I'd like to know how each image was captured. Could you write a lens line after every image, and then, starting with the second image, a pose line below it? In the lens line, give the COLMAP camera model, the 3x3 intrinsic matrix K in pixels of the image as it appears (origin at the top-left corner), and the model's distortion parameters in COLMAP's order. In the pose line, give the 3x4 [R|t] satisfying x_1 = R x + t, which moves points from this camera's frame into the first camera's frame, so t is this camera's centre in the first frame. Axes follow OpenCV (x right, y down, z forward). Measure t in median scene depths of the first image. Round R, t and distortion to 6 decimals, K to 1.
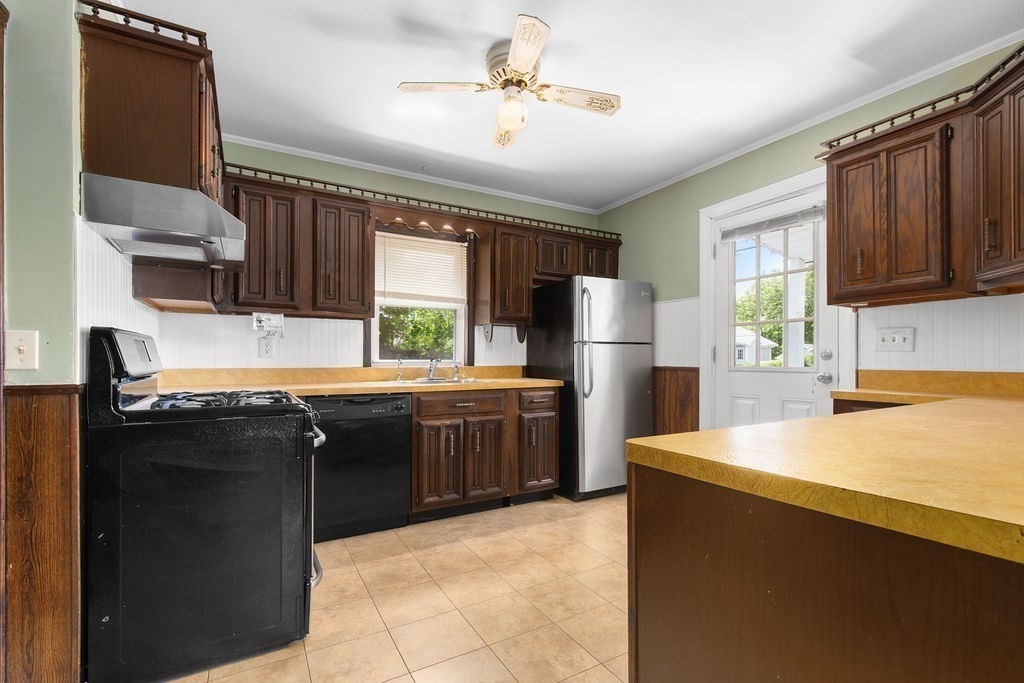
lens RADIAL K [[465.4, 0, 513.5], [0, 465.4, 358.6], [0, 0, 1]] dist [0.000940, -0.000130]
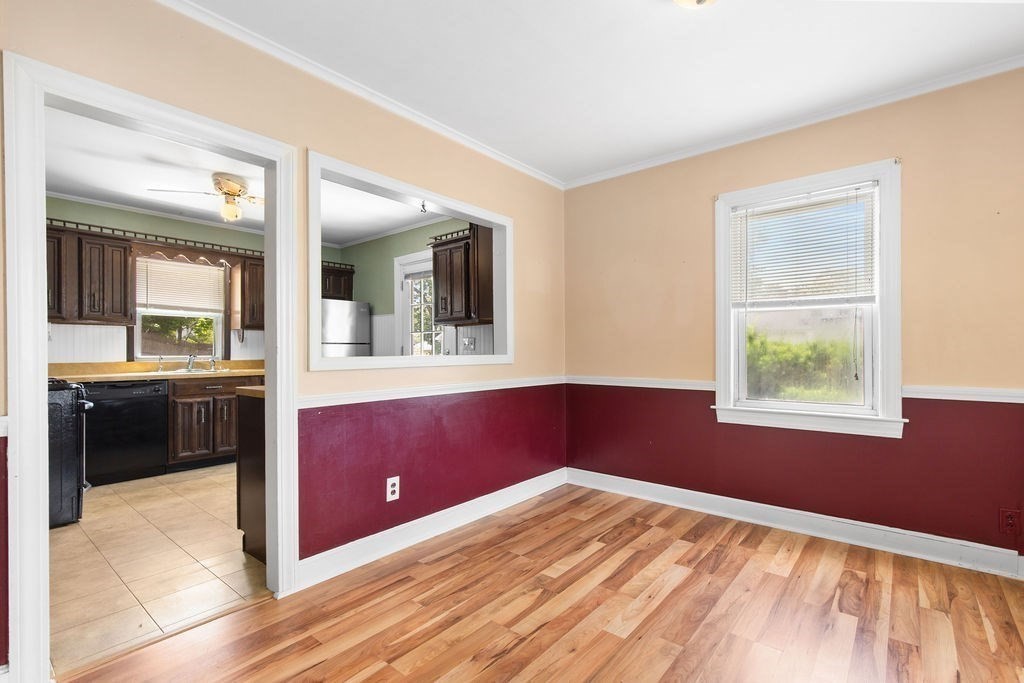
lens RADIAL K [[470.8, 0, 520.4], [0, 470.8, 352.7], [0, 0, 1]] dist [0.002568, 0.000191]
pose [[0.934115, -0.003451, 0.356955, 0.258784], [0.002611, 0.999993, 0.002834, -0.008497], [-0.356962, -0.001716, 0.934117, -0.689052]]
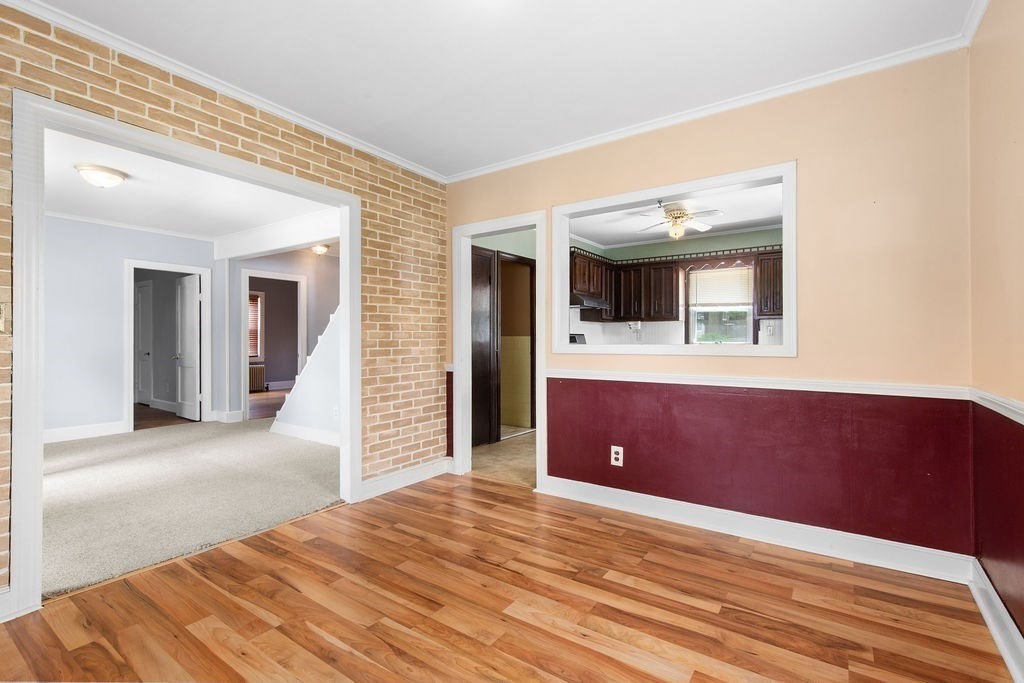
lens RADIAL K [[460.8, 0, 512.0], [0, 460.8, 341.5], [0, 0, 1]] dist [-0.002014, -0.000181]
pose [[0.424214, 0.004580, -0.905550, 1.140966], [0.001099, 0.999984, 0.005572, -0.012388], [0.905561, -0.003359, 0.424202, -0.435113]]
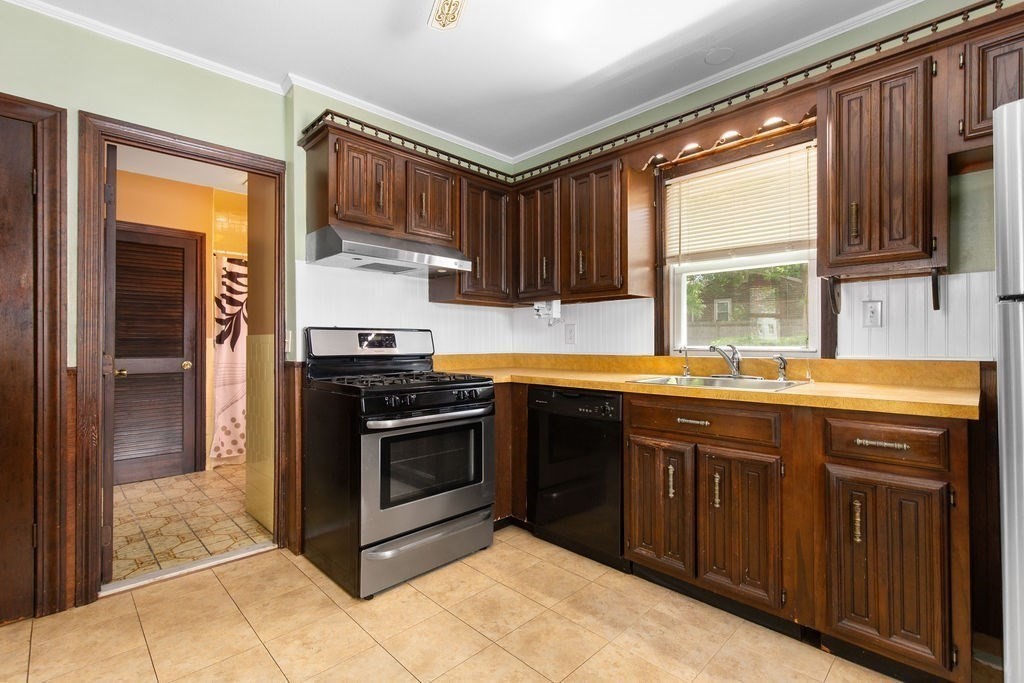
lens RADIAL K [[465.4, 0, 521.9], [0, 465.4, 342.3], [0, 0, 1]] dist [0.021480, -0.000148]
pose [[0.262599, -0.003544, -0.964898, 0.425092], [0.003830, 0.999989, -0.002630, -0.003651], [0.964897, -0.003004, 0.262610, 0.627346]]
